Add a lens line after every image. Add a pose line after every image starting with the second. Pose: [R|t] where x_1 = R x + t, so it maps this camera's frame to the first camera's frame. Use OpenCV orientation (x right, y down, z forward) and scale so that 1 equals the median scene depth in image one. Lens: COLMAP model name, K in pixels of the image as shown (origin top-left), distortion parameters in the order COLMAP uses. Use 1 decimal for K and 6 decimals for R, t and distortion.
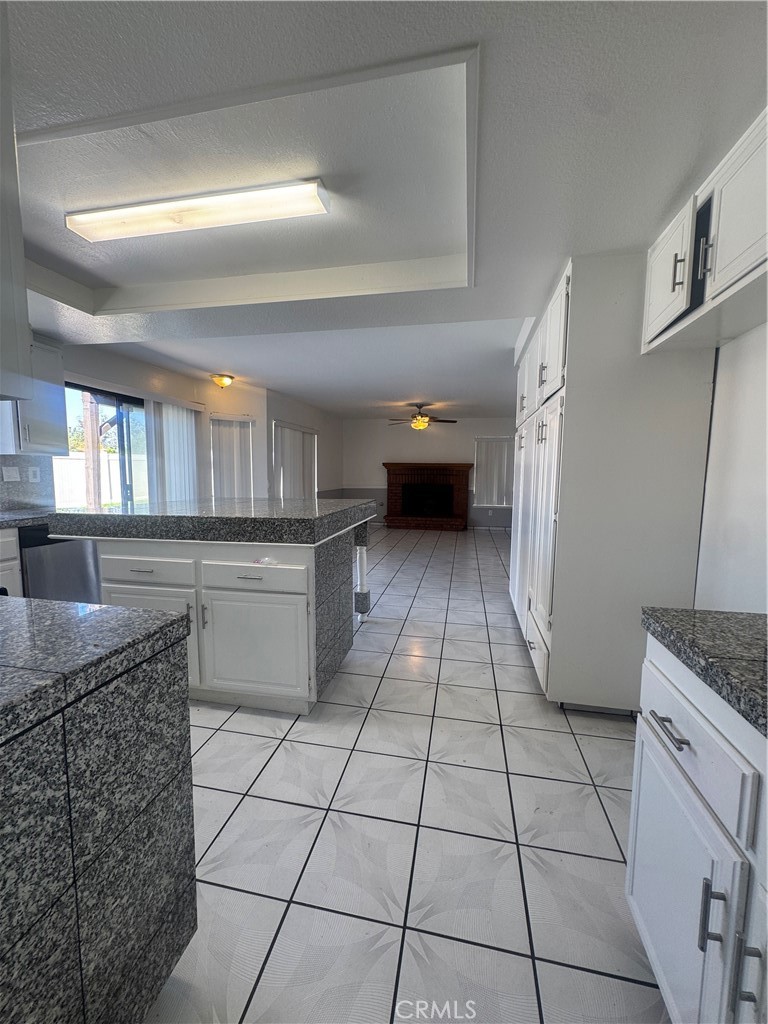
lens RADIAL K [[411.2, 0, 381.4], [0, 411.2, 512.0], [0, 0, 1]] dist [-0.001285, 0.000845]
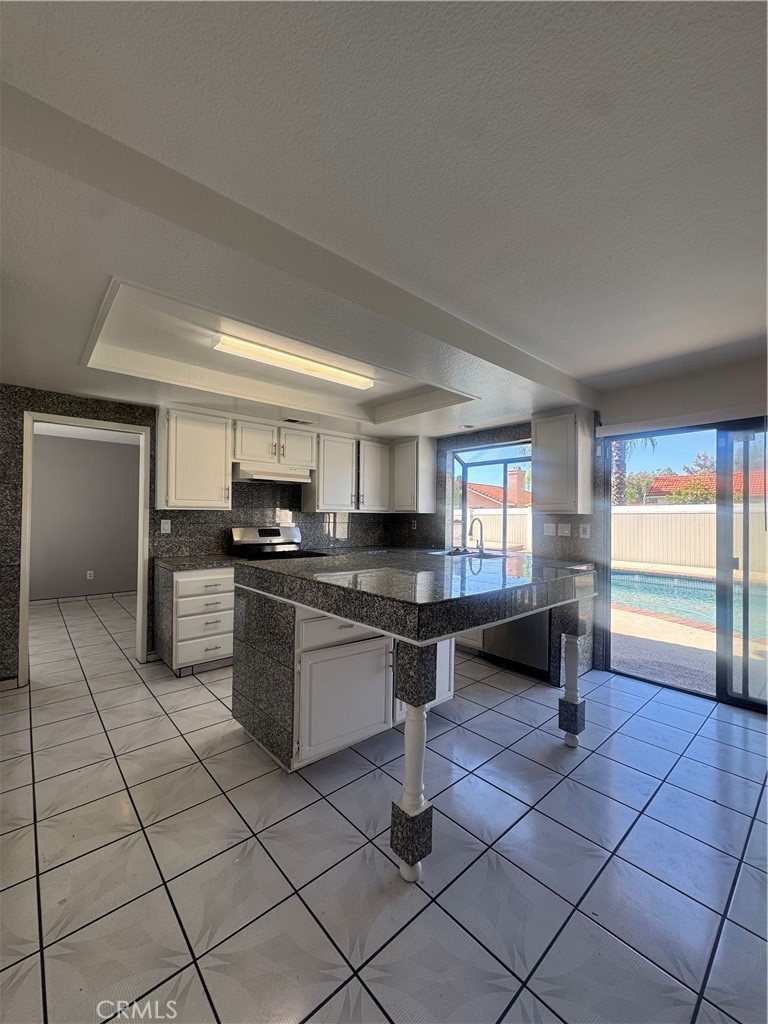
lens RADIAL K [[411.2, 0, 384.4], [0, 411.2, 516.4], [0, 0, 1]] dist [-0.001285, 0.000845]
pose [[-0.599493, -0.020623, -0.800114, 0.416275], [-0.089759, 0.995094, 0.041604, -0.158713], [0.795331, 0.096759, -0.598404, 1.532510]]
